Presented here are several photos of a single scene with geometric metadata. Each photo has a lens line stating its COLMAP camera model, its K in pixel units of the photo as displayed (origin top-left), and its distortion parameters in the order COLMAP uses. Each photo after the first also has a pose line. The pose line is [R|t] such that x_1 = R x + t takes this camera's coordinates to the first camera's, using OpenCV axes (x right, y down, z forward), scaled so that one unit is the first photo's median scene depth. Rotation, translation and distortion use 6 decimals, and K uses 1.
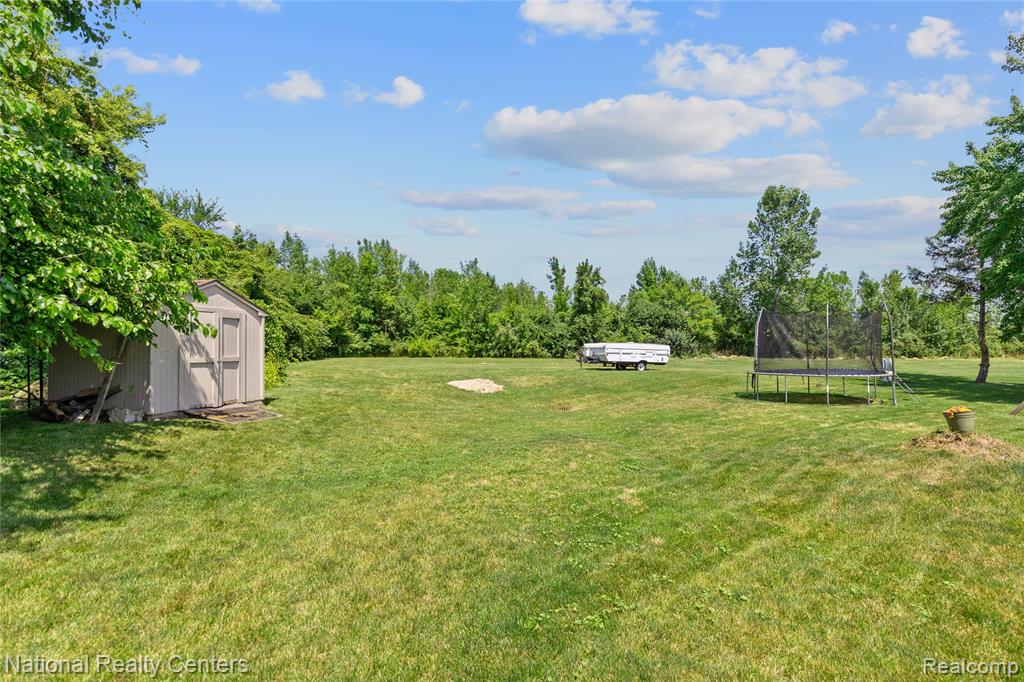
lens RADIAL K [[482.8, 0, 543.8], [0, 482.8, 342.2], [0, 0, 1]] dist [0.000579, 0.000176]
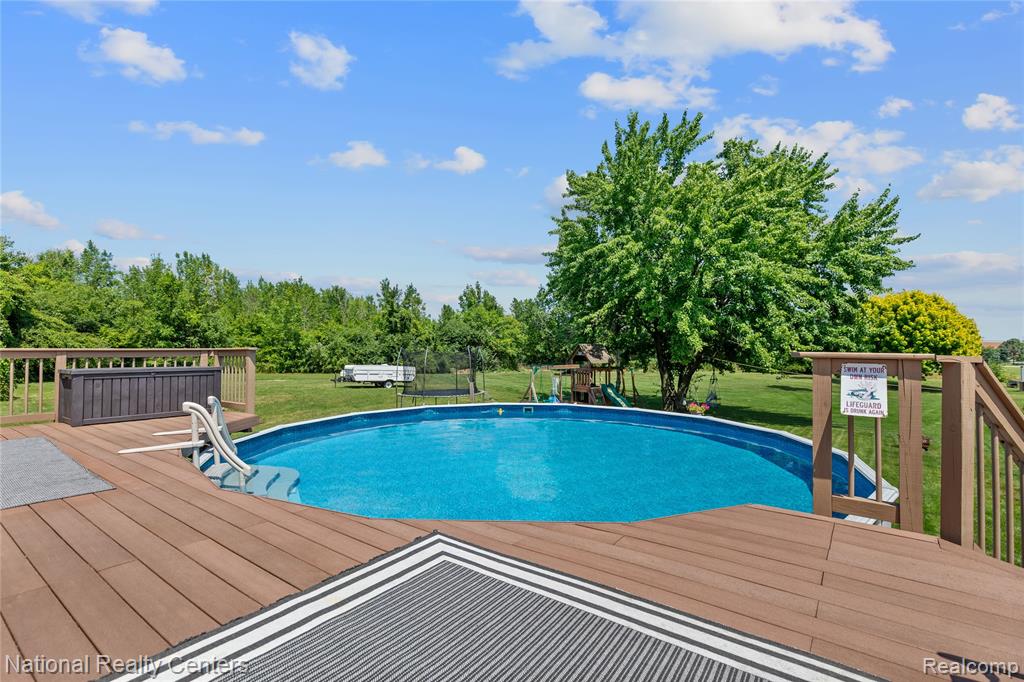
lens RADIAL K [[471.3, 0, 530.6], [0, 471.3, 349.9], [0, 0, 1]] dist [0.003604, 0.000964]
pose [[0.978129, 0.005004, 0.207940, 0.170715], [-0.004563, 0.999986, -0.002597, -0.019638], [-0.207950, 0.001591, 0.978138, -0.129505]]
